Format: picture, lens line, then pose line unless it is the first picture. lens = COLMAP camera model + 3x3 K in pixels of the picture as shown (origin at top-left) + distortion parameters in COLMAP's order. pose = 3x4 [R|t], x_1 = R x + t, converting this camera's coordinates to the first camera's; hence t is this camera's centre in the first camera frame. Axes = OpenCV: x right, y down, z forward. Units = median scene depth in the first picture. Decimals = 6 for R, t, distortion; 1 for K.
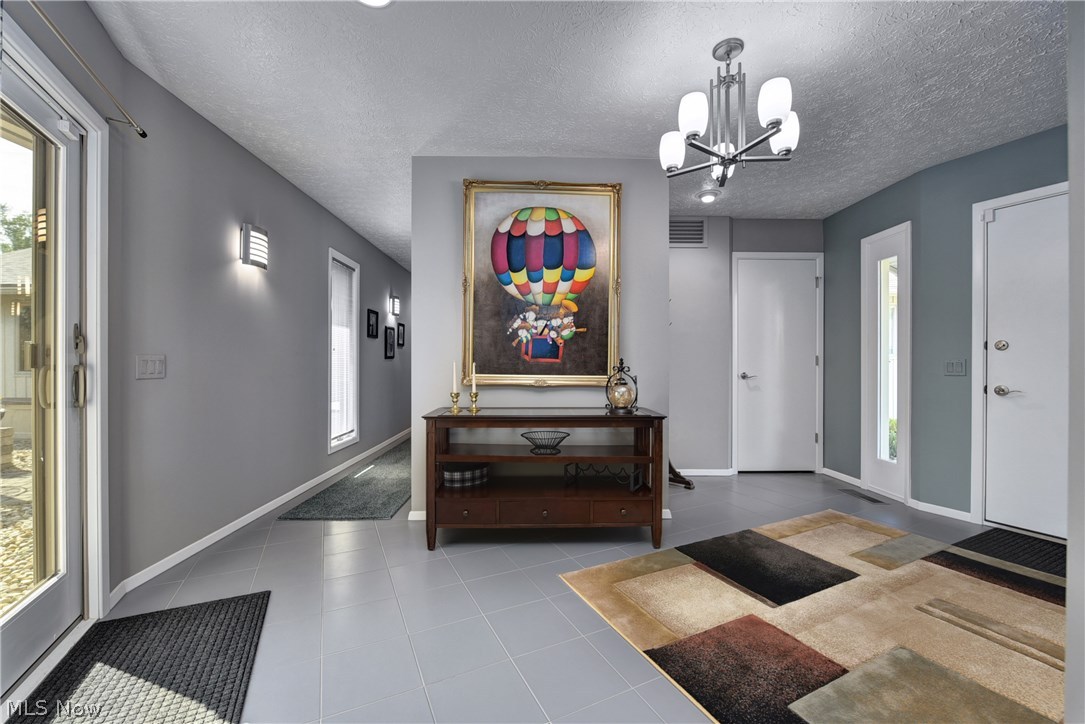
lens RADIAL K [[435.0, 0, 541.9], [0, 435.0, 365.3], [0, 0, 1]] dist [-0.009355, -0.000265]
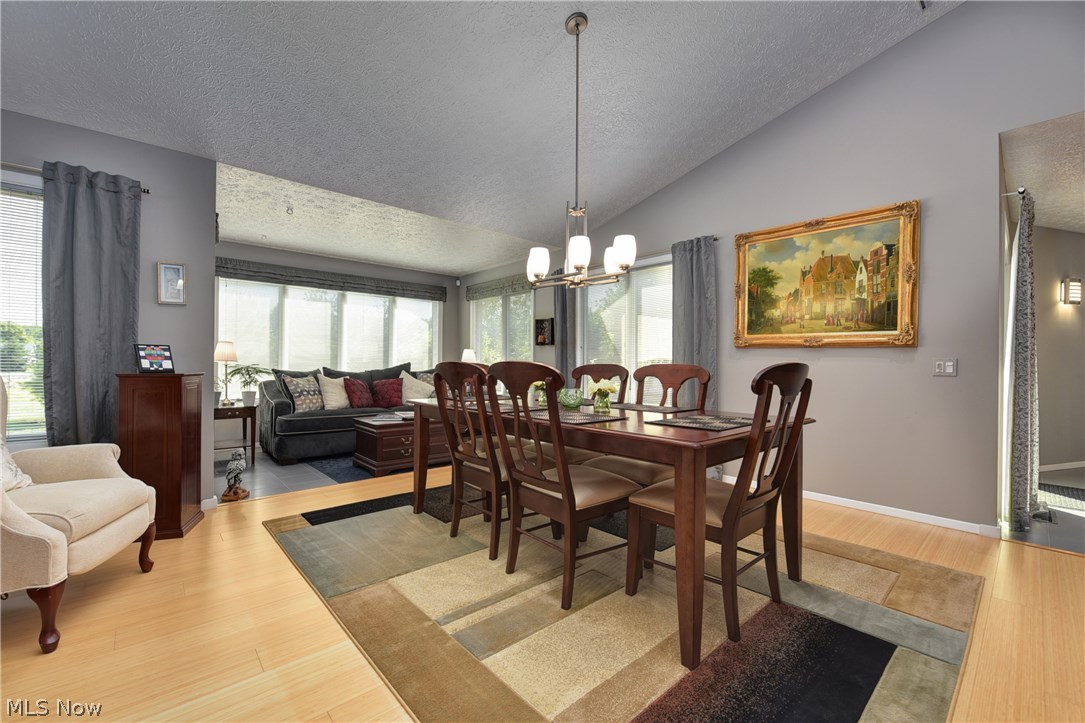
lens RADIAL K [[449.6, 0, 540.3], [0, 449.6, 364.9], [0, 0, 1]] dist [-0.013272, 0.000076]
pose [[0.269529, -0.000358, -0.962992, 0.330980], [-0.011664, 0.999925, -0.003637, 0.014171], [0.962922, 0.012212, 0.269505, -1.218948]]
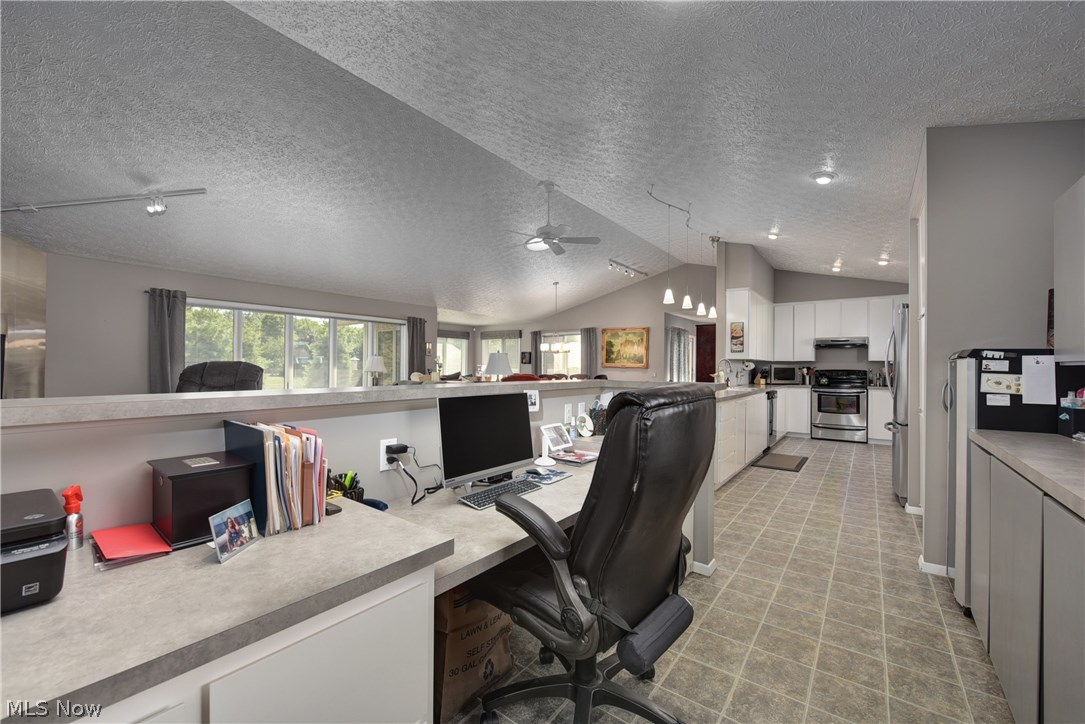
lens RADIAL K [[439.6, 0, 540.2], [0, 439.6, 363.4], [0, 0, 1]] dist [-0.001563, -0.000479]
pose [[0.435362, -0.007680, -0.900223, 2.430012], [-0.010902, 0.999845, -0.013803, -0.028047], [0.900190, 0.015824, 0.435211, -2.454092]]
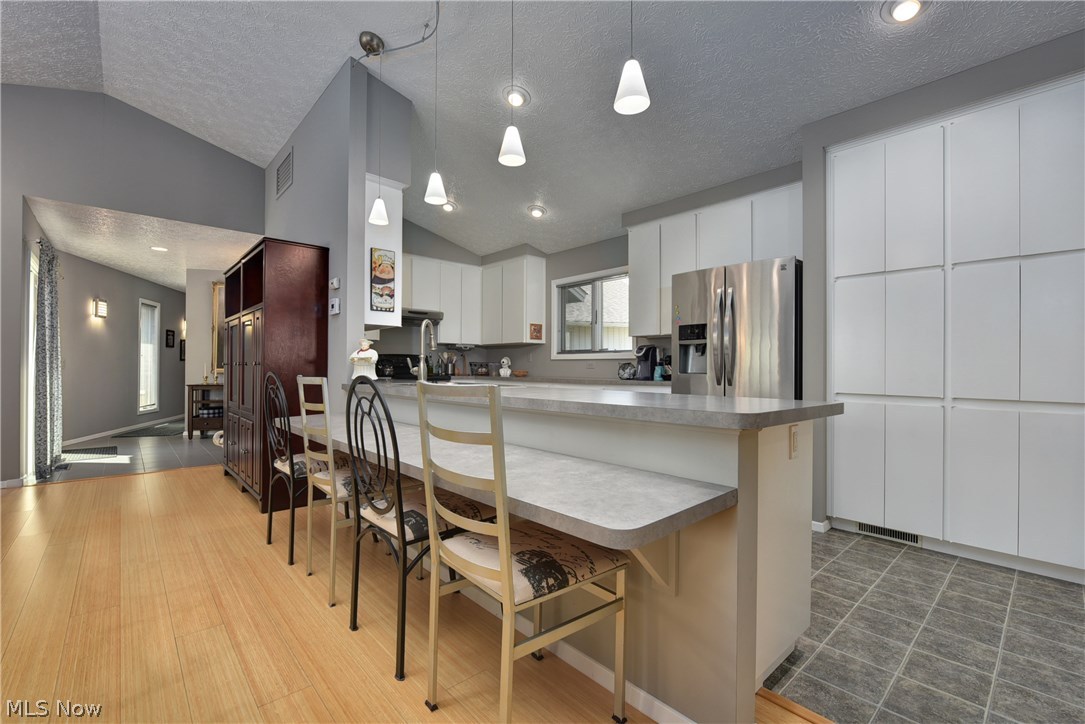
lens RADIAL K [[468.9, 0, 536.1], [0, 468.9, 364.6], [0, 0, 1]] dist [-0.007176, -0.000231]
pose [[0.964171, 0.005385, 0.265229, 0.791079], [-0.003339, 0.999961, -0.008165, 0.014609], [-0.265262, 0.006986, 0.964151, -1.760650]]
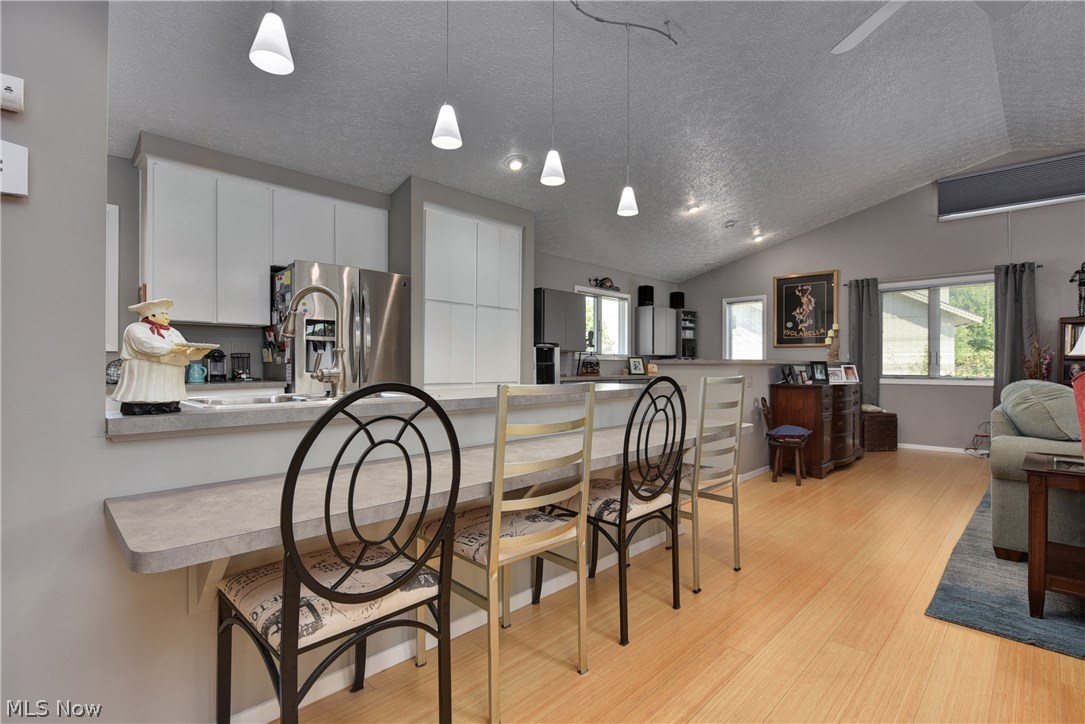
lens RADIAL K [[510.6, 0, 538.5], [0, 510.6, 365.4], [0, 0, 1]] dist [-0.006999, -0.000670]
pose [[-0.323389, -0.003813, 0.946259, 0.124883], [0.001185, 0.999989, 0.004435, 0.005811], [-0.946265, 0.002555, -0.323381, -0.744982]]
